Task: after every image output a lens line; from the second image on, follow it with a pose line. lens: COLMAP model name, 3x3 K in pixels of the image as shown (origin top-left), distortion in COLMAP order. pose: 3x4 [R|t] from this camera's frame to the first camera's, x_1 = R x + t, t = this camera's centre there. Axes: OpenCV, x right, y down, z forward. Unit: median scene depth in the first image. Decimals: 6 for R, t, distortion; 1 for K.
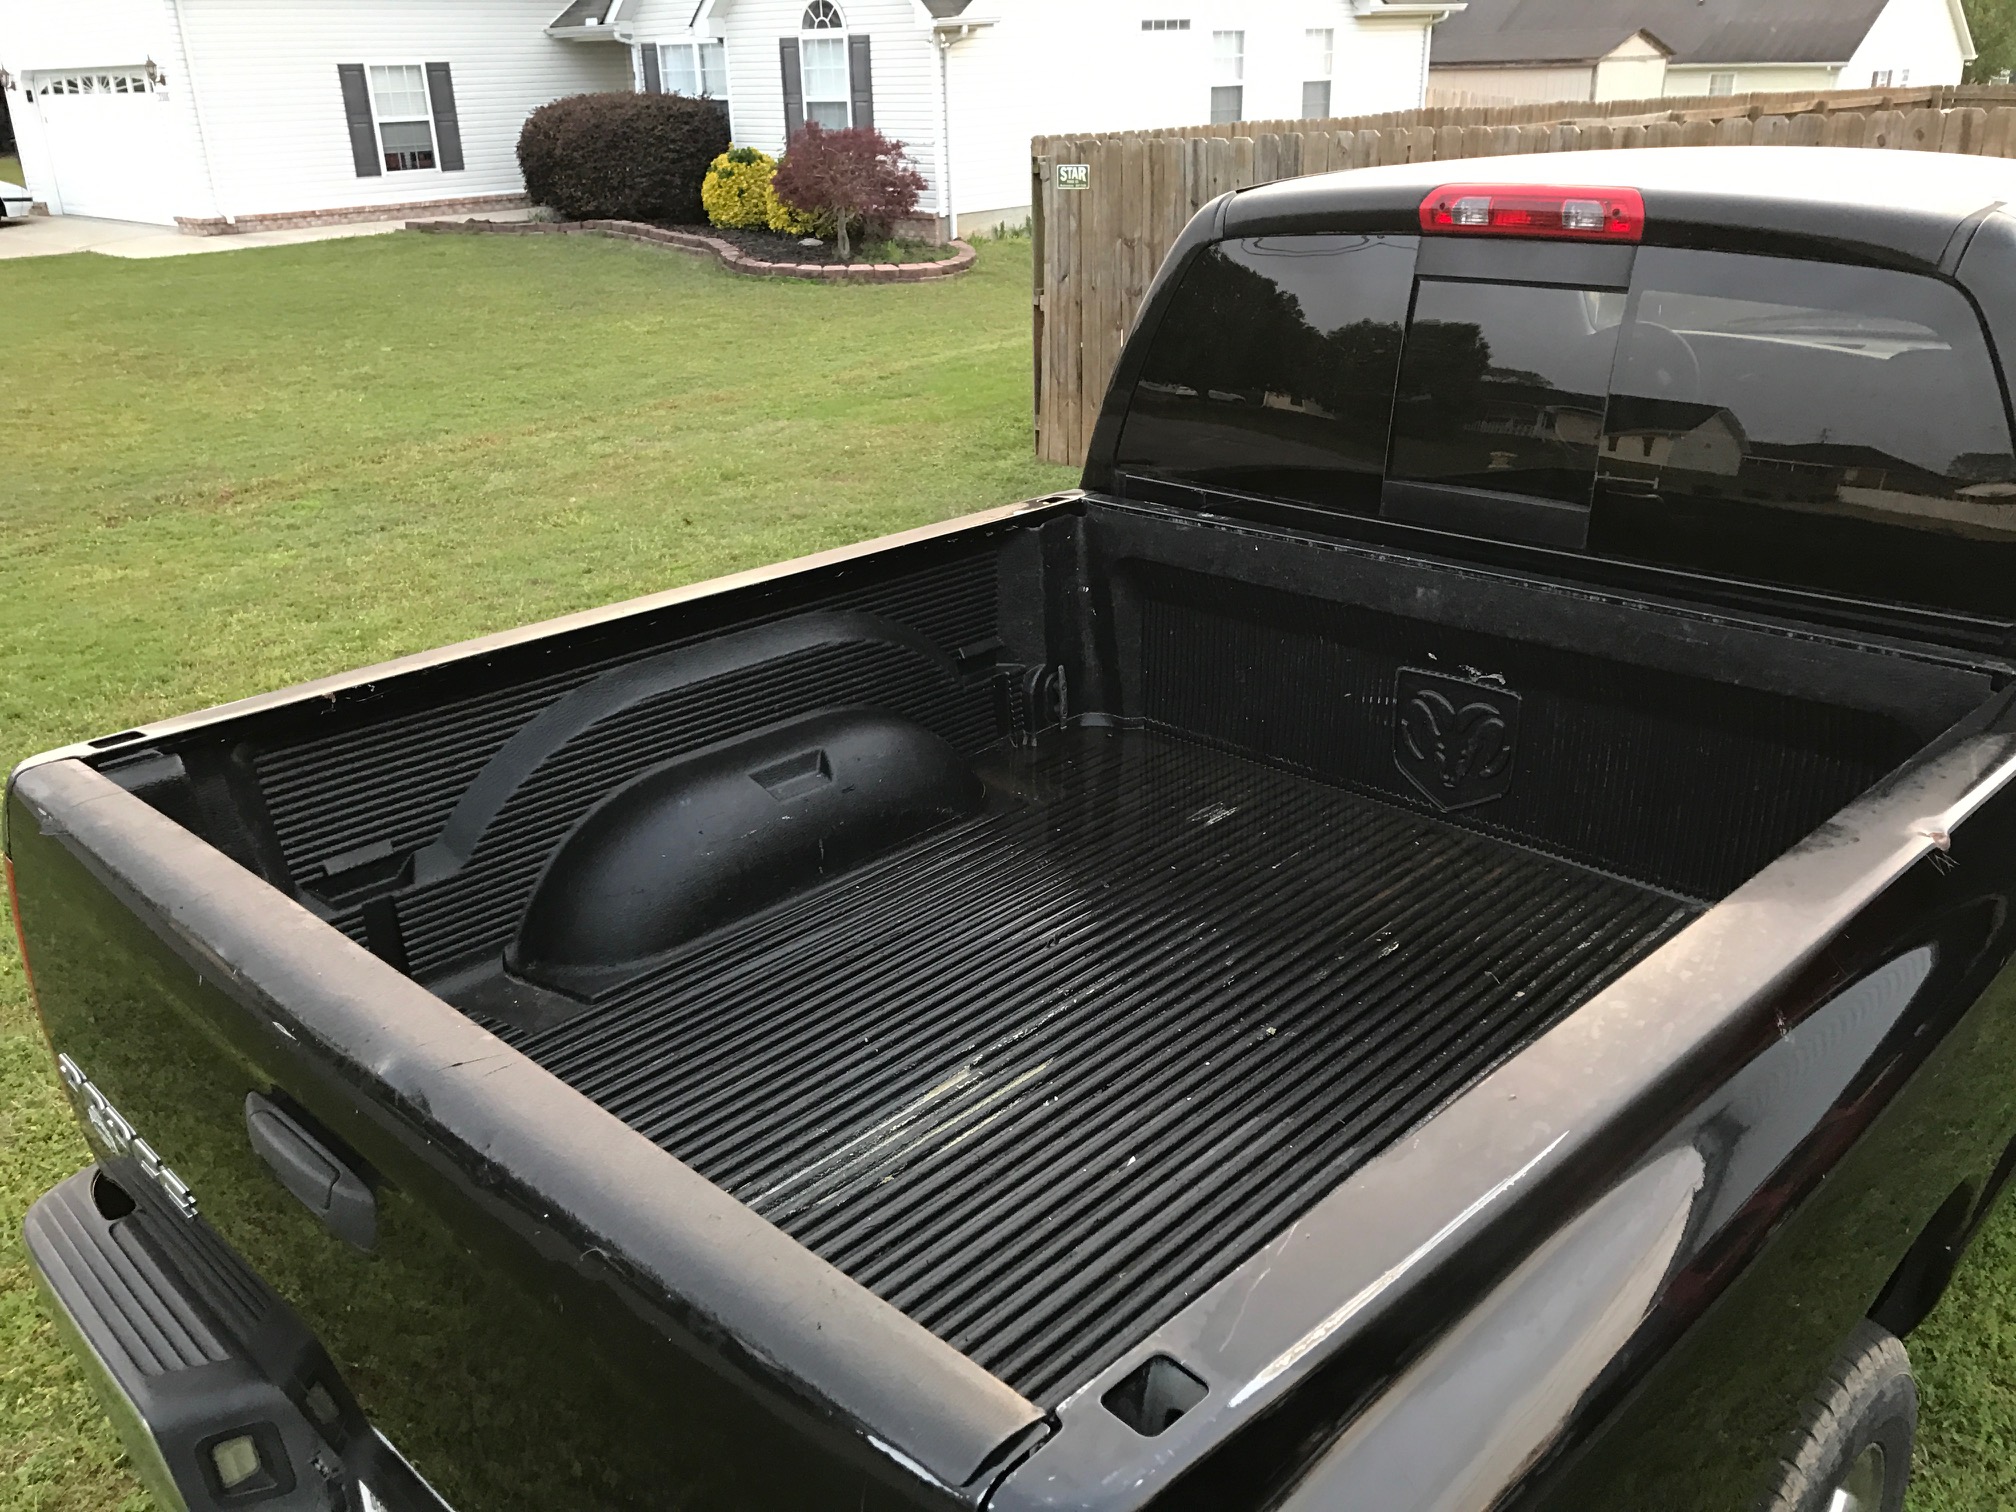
lens RADIAL K [[1655.1, 0, 977.8], [0, 1655.1, 724.8], [0, 0, 1]] dist [0.085958, -0.094990]
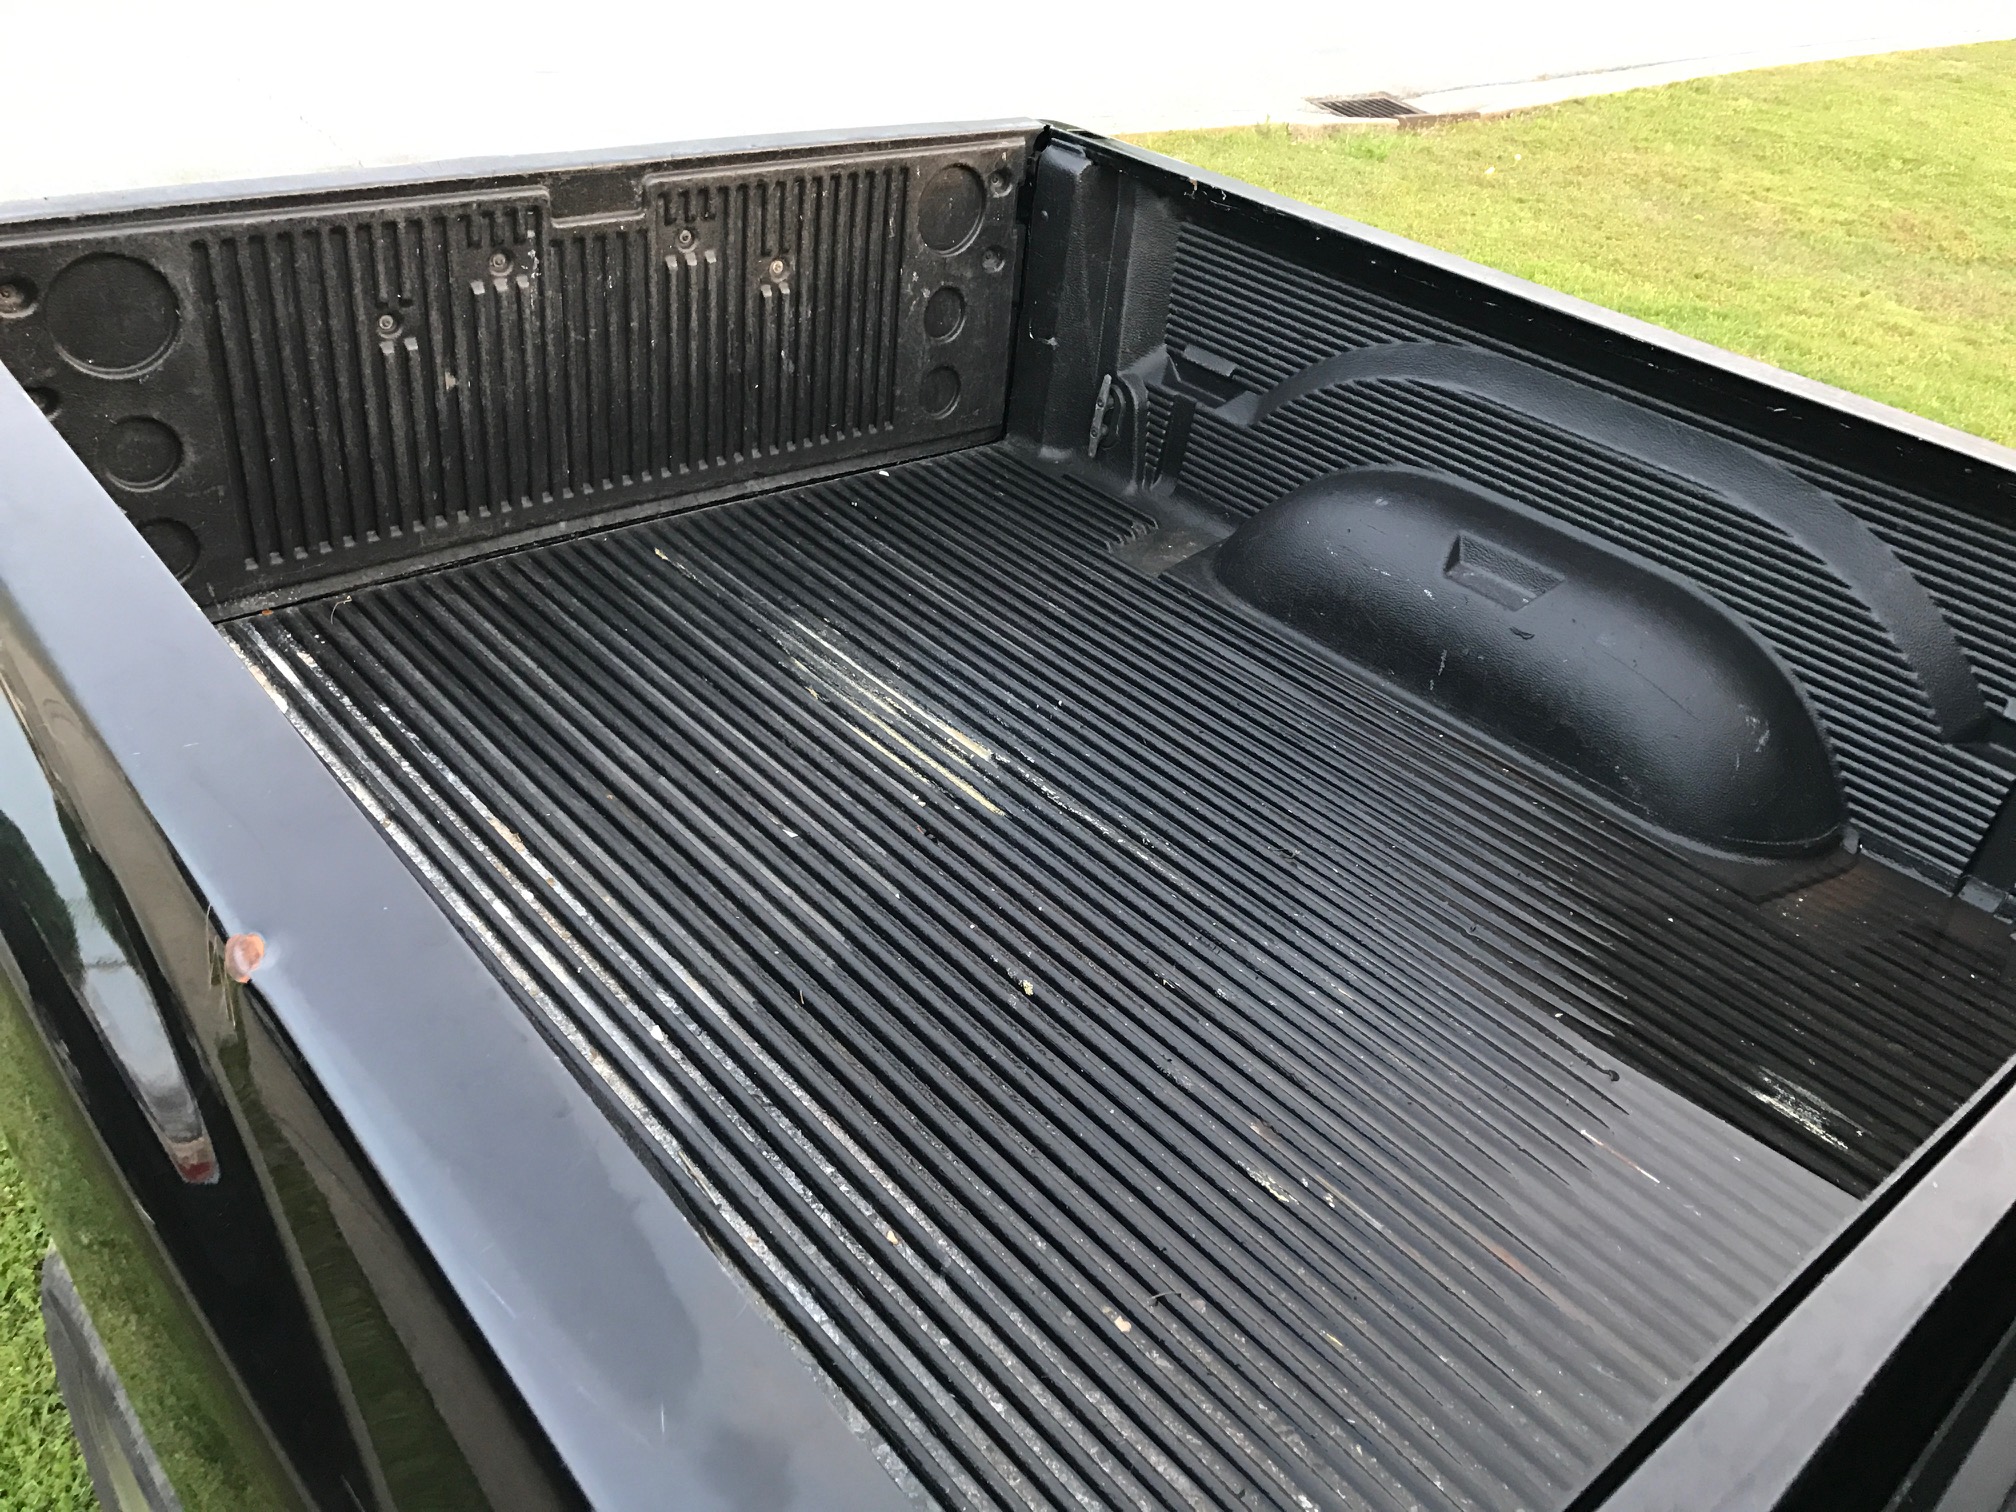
lens RADIAL K [[1655.1, 0, 977.8], [0, 1655.1, 724.8], [0, 0, 1]] dist [0.085958, -0.094990]
pose [[-0.092629, 0.540250, -0.836391, 0.717314], [-0.438335, 0.732101, 0.521431, -0.260397], [0.894026, 0.414919, 0.168997, 0.824858]]
